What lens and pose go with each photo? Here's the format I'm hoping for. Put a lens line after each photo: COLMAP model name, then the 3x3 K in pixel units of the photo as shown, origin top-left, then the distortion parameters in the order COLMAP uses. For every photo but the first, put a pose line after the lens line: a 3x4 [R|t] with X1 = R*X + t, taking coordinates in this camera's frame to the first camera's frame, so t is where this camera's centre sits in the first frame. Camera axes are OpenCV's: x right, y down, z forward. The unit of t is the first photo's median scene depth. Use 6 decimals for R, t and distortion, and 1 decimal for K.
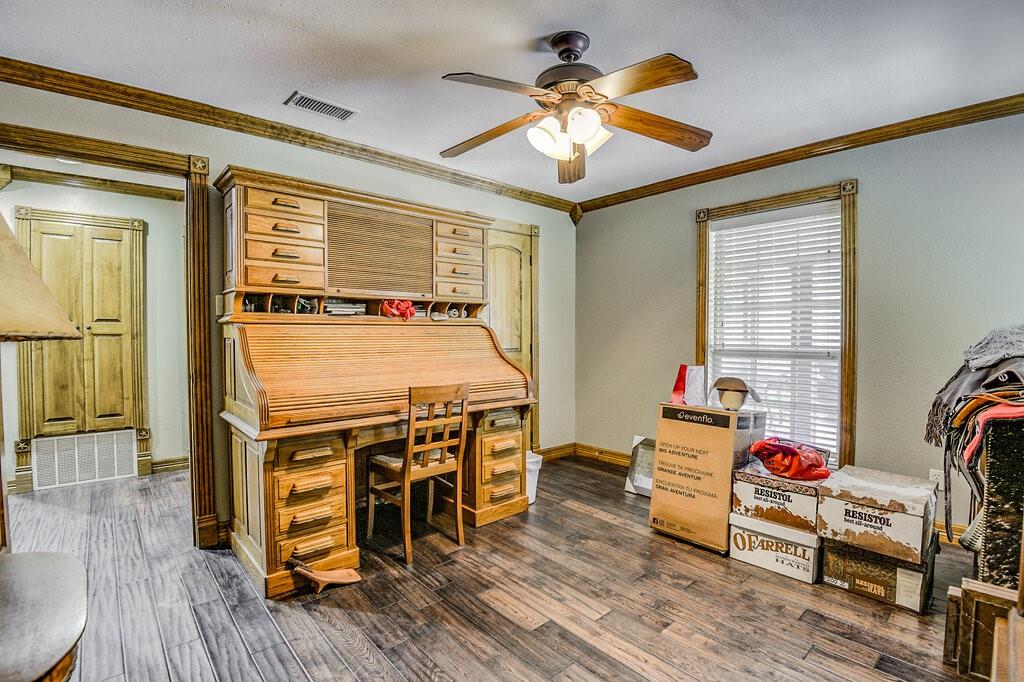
lens RADIAL K [[471.4, 0, 506.7], [0, 471.4, 342.0], [0, 0, 1]] dist [0.005978, -0.021272]
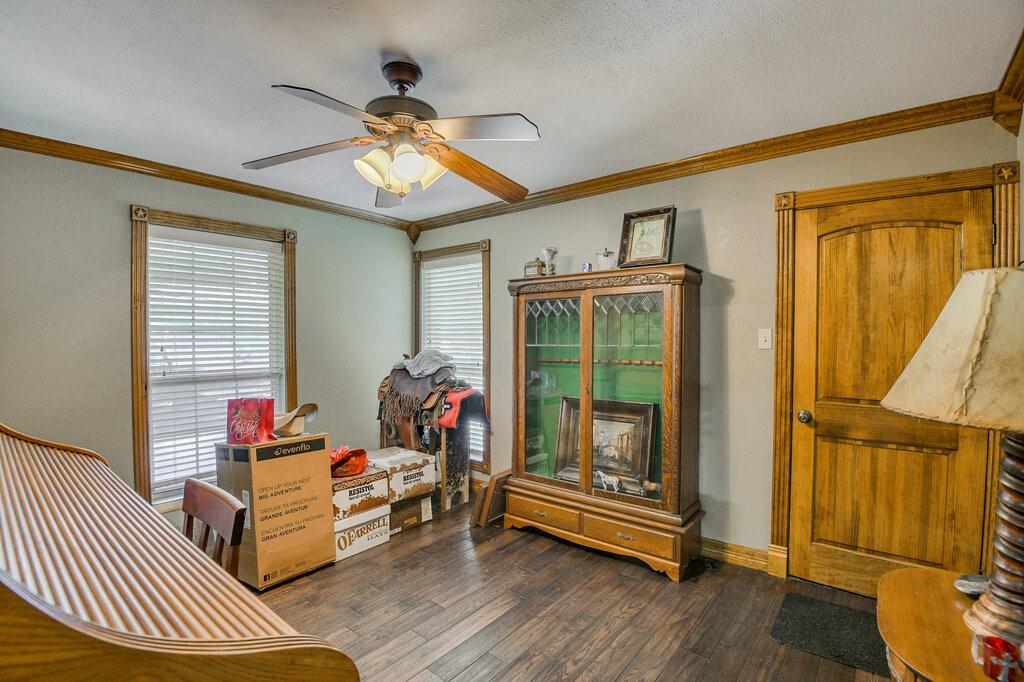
lens RADIAL K [[471.4, 0, 506.7], [0, 471.4, 342.0], [0, 0, 1]] dist [0.005978, -0.021272]
pose [[-0.136888, -0.014670, 0.990478, -0.735695], [0.018676, 0.999674, 0.017387, -0.084495], [-0.990410, 0.020879, -0.136569, 0.797182]]
